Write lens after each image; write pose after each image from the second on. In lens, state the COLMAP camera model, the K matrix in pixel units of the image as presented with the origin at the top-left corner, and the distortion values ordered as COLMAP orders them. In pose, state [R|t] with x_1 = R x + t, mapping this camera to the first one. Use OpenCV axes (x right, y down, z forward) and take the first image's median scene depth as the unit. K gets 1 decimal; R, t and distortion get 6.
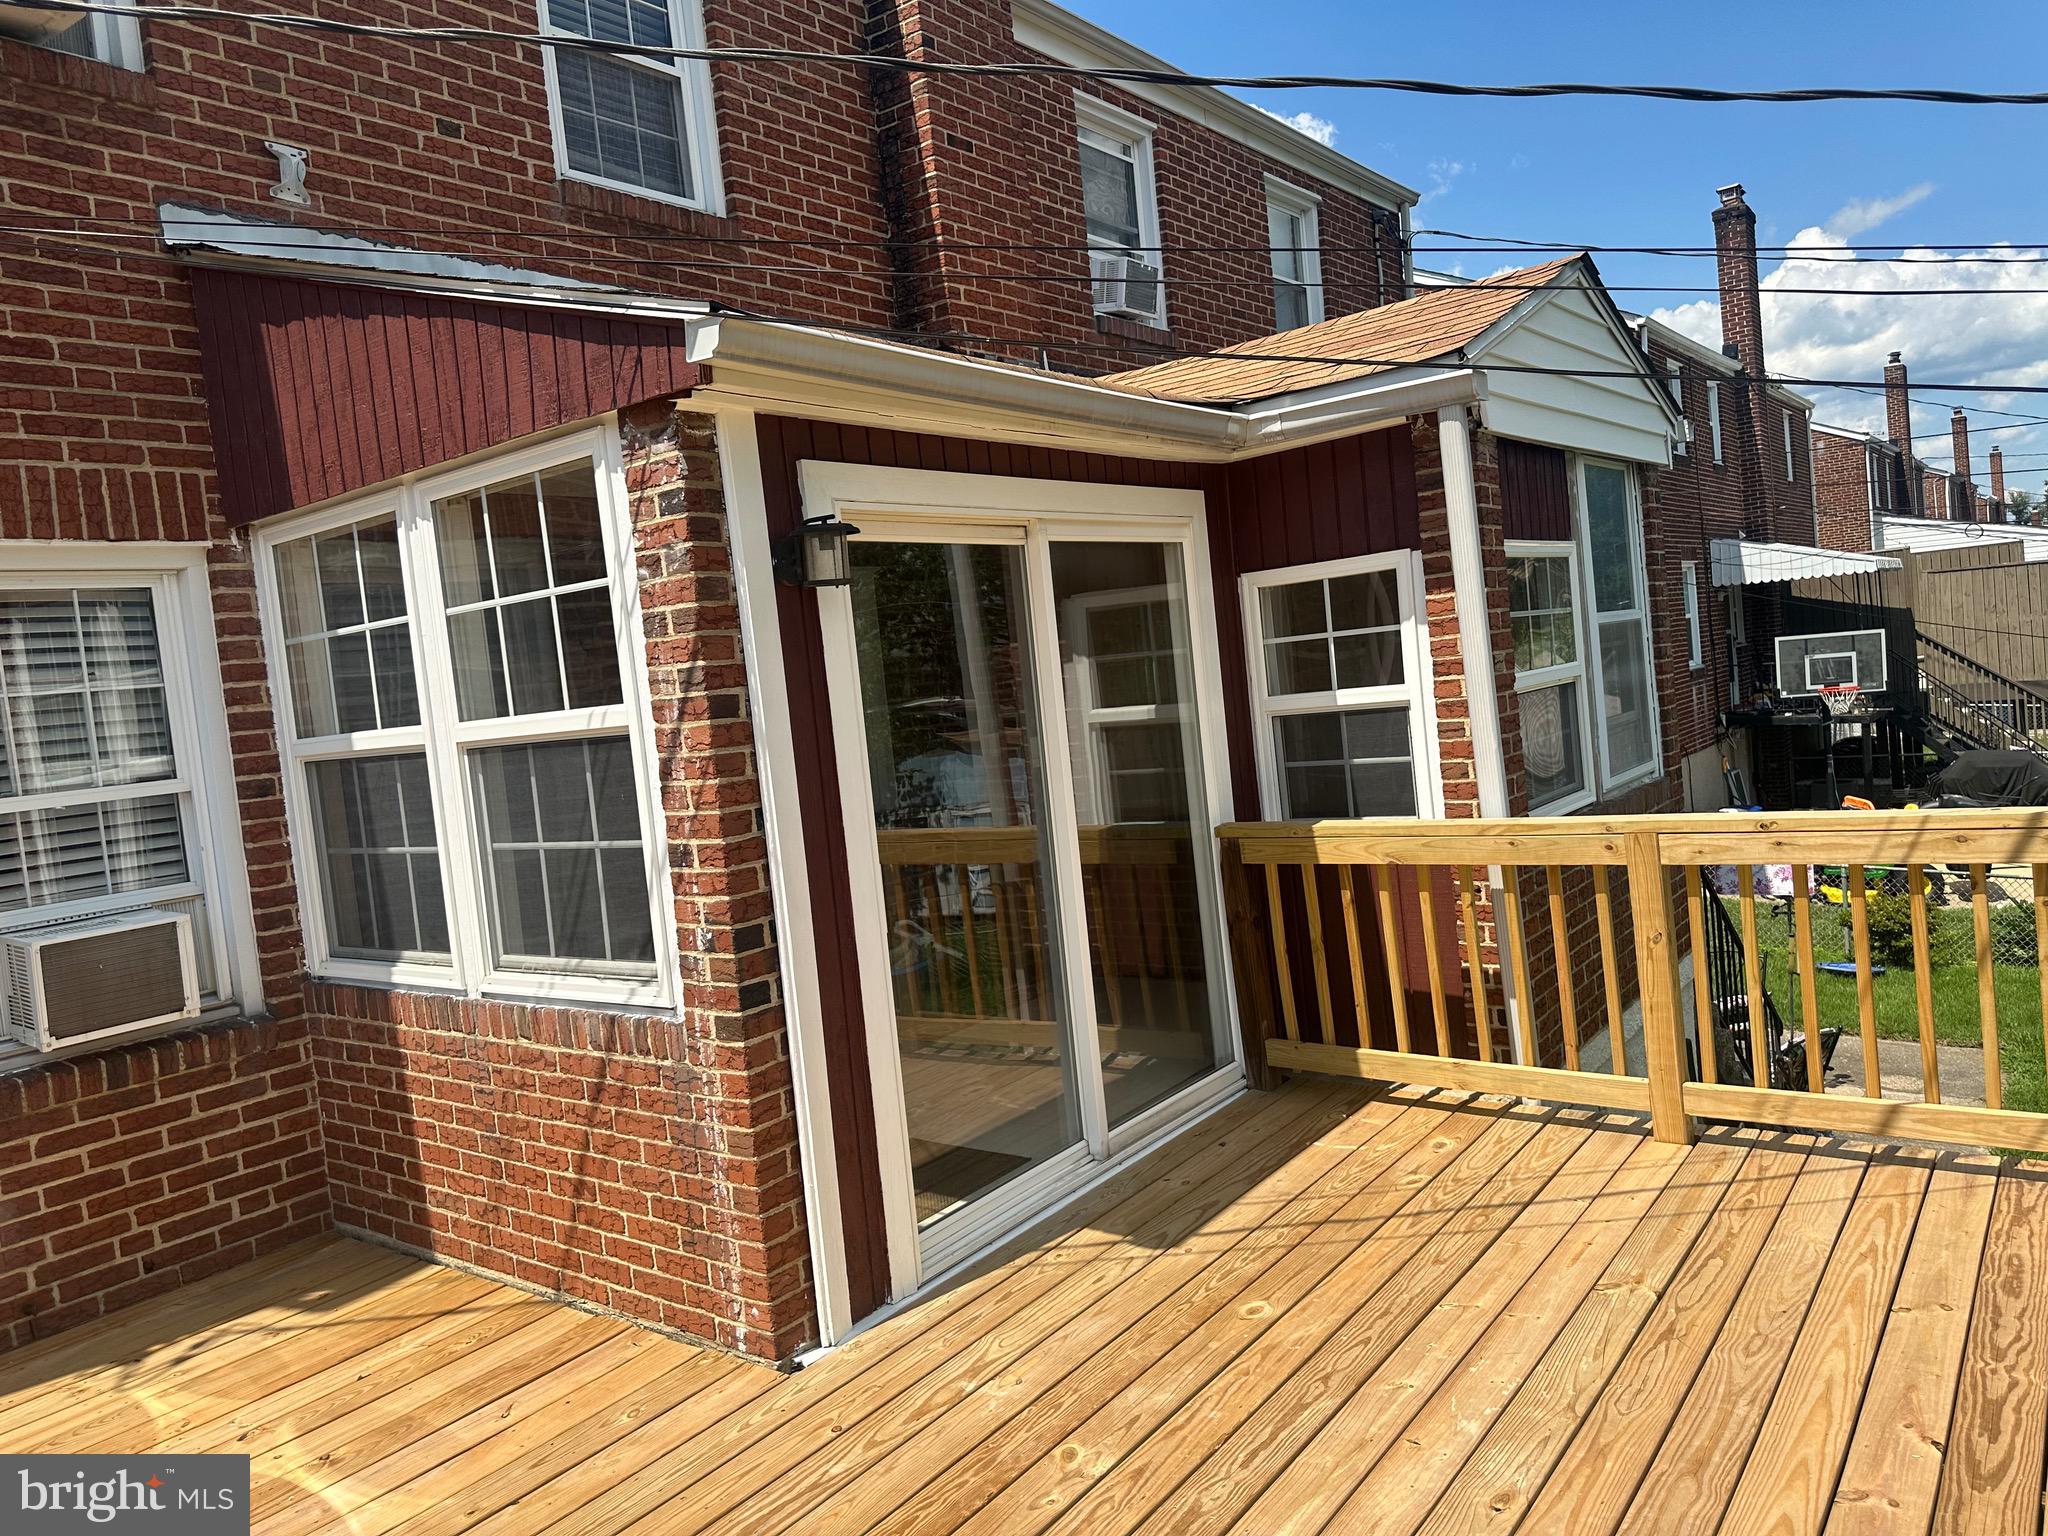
lens RADIAL K [[1451.2, 0, 1023.0], [0, 1451.2, 744.9], [0, 0, 1]] dist [0.055982, -0.067190]
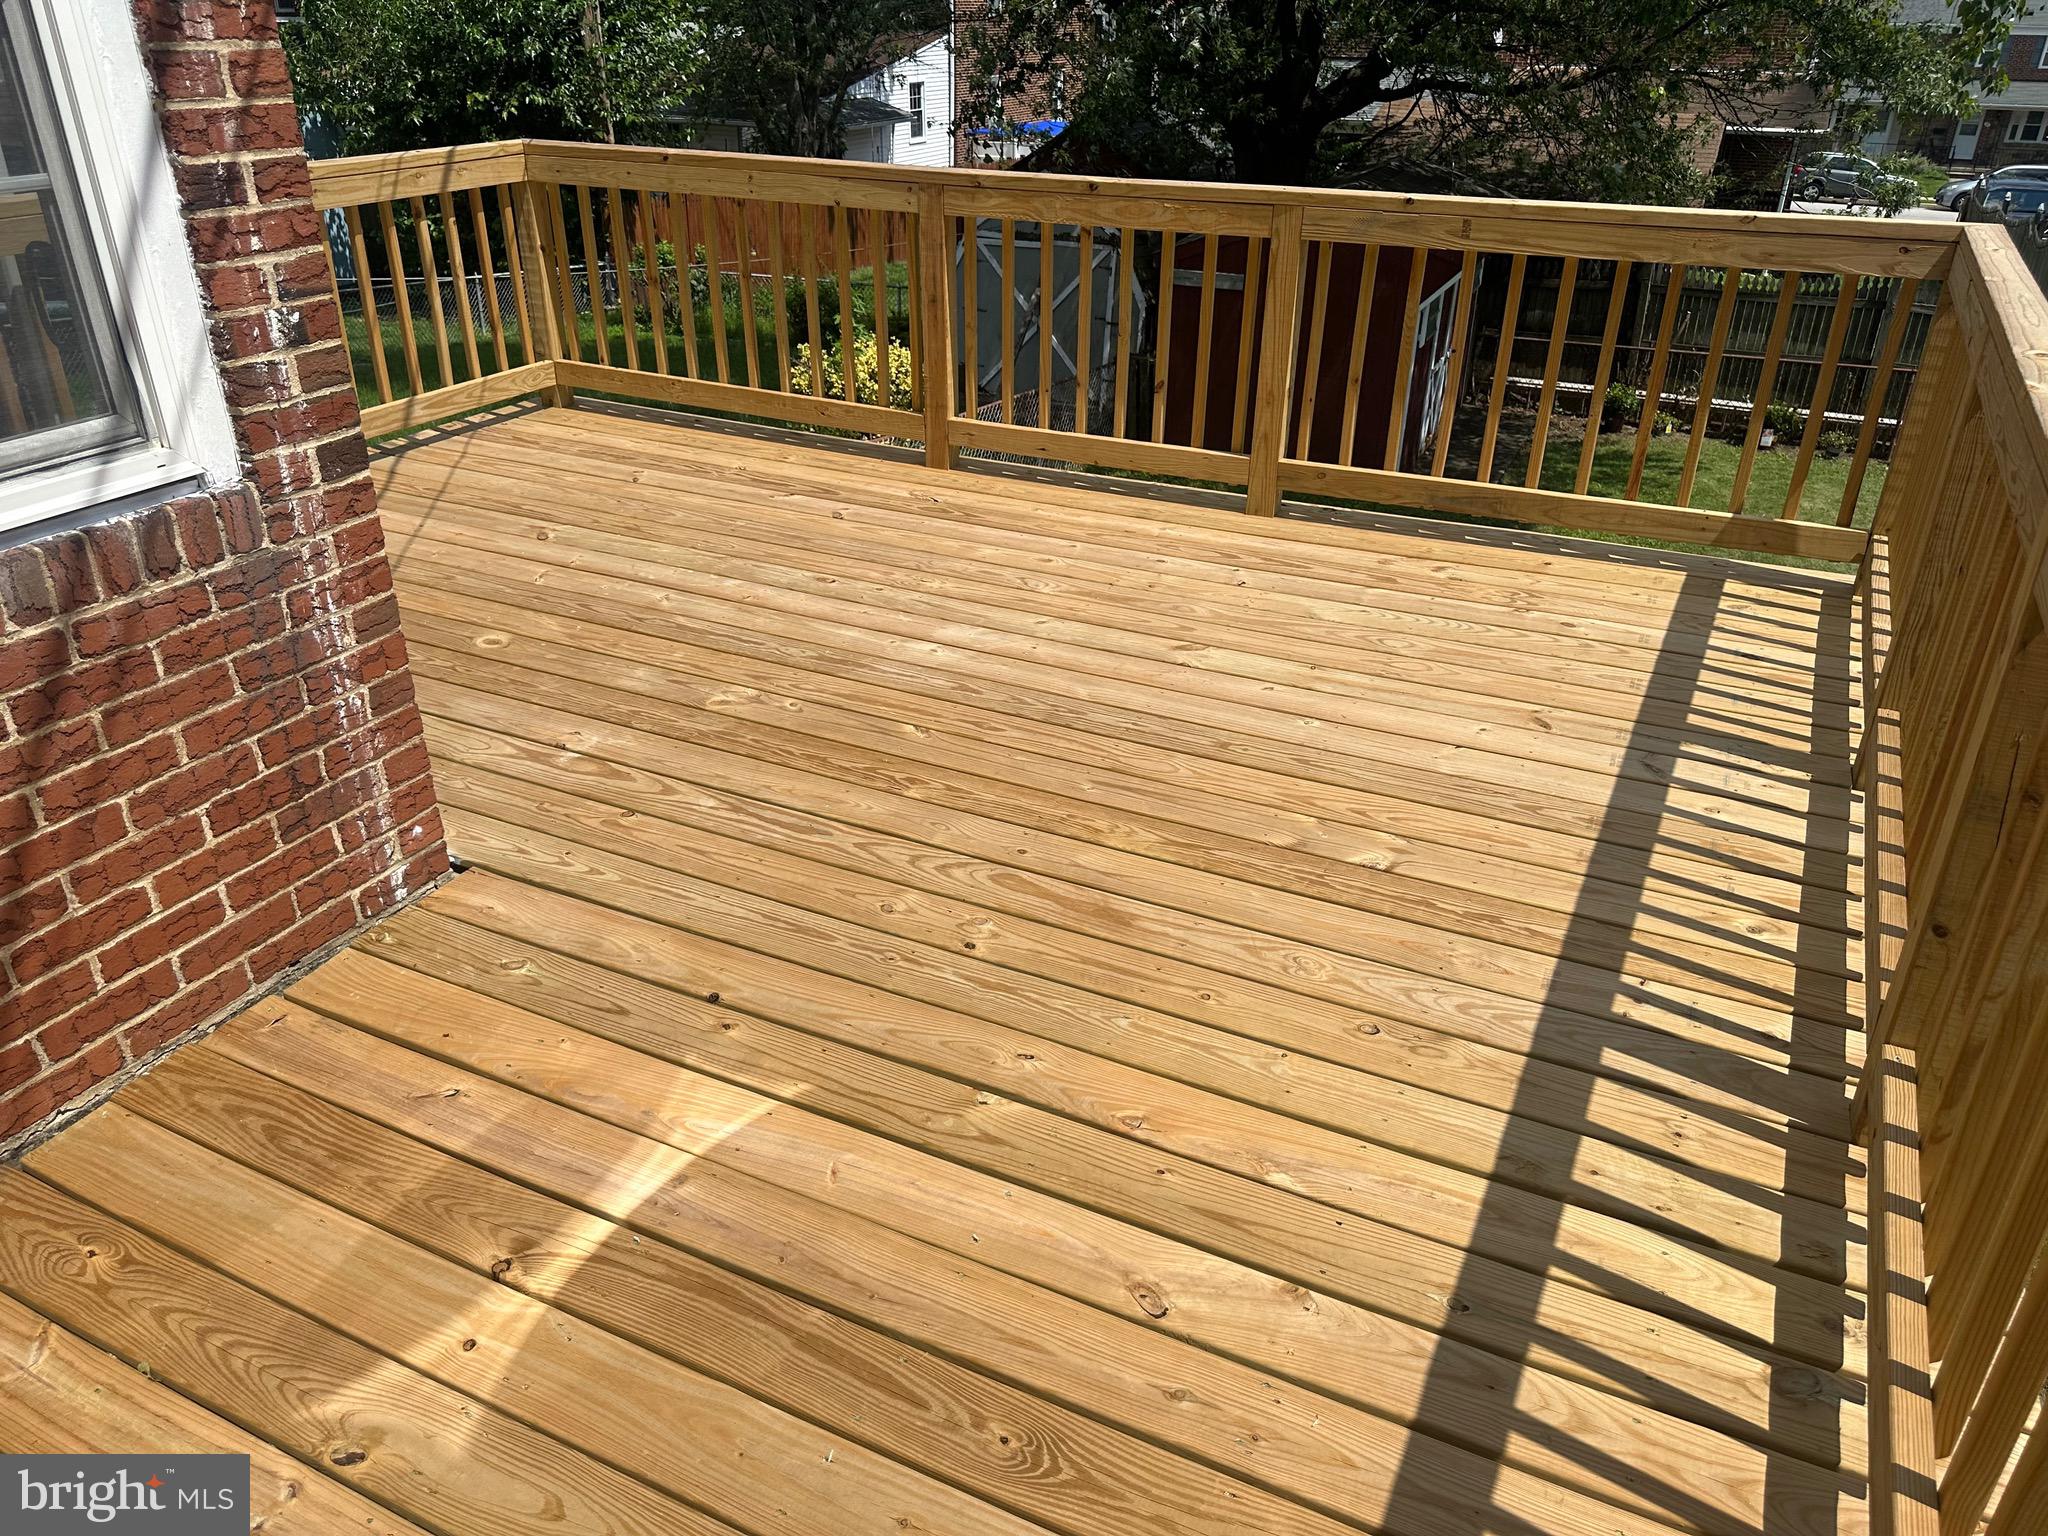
lens RADIAL K [[1451.2, 0, 1011.4], [0, 1451.2, 752.9], [0, 0, 1]] dist [0.055982, -0.067190]
pose [[-0.199419, -0.359524, 0.911578, -0.909705], [0.050882, 0.925209, 0.376031, 0.081286], [-0.978592, 0.121371, -0.166211, 0.814648]]
